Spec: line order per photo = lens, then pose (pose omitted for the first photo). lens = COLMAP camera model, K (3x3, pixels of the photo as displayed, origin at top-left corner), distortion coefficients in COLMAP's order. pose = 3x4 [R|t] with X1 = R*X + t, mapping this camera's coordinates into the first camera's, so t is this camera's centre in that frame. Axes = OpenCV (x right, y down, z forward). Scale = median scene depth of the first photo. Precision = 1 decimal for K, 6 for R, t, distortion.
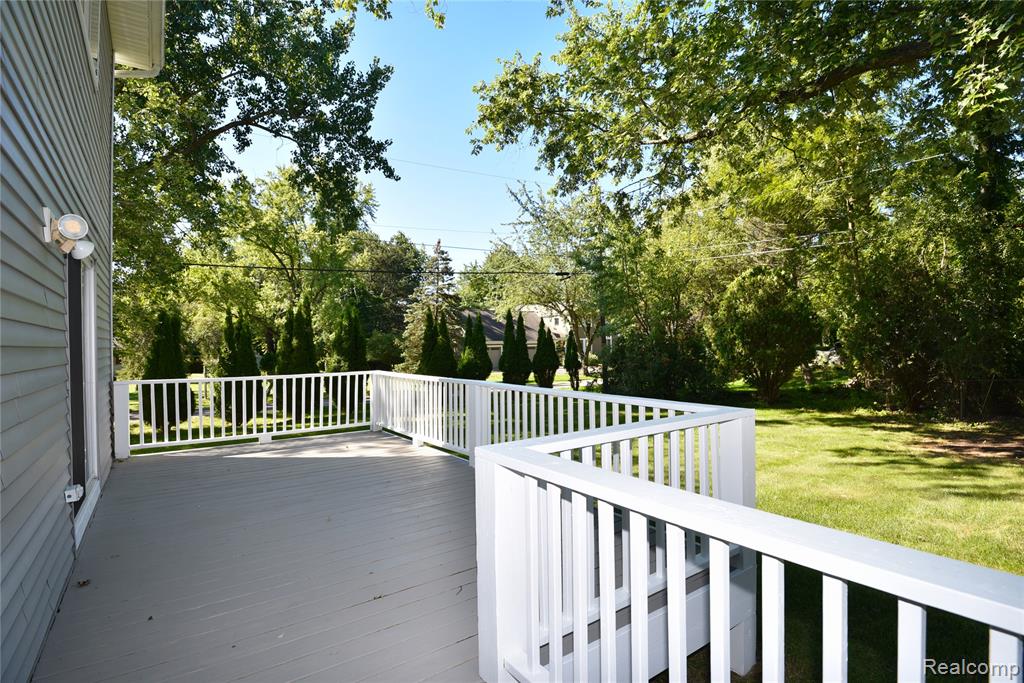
lens RADIAL K [[507.4, 0, 512.0], [0, 507.4, 341.5], [0, 0, 1]] dist [0.003579, -0.020429]
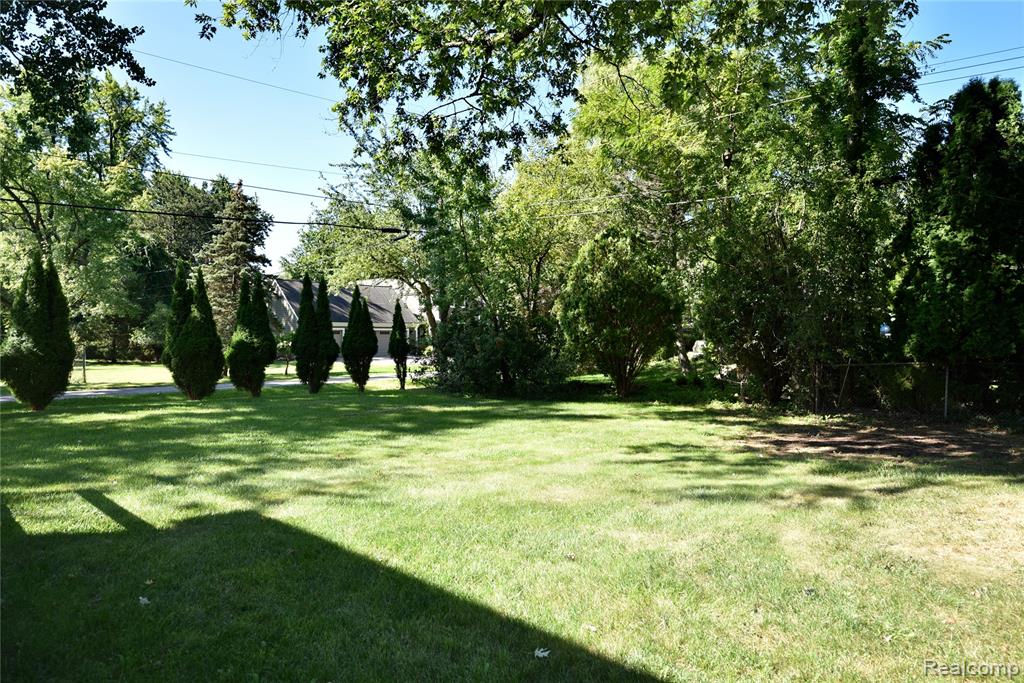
lens RADIAL K [[629.7, 0, 512.0], [0, 629.7, 341.5], [0, 0, 1]] dist [0.003545, 0.000805]
pose [[0.981577, 0.014773, 0.190494, 0.148658], [-0.018370, 0.999684, 0.017132, 0.021578], [-0.190181, -0.020316, 0.981539, 0.046011]]
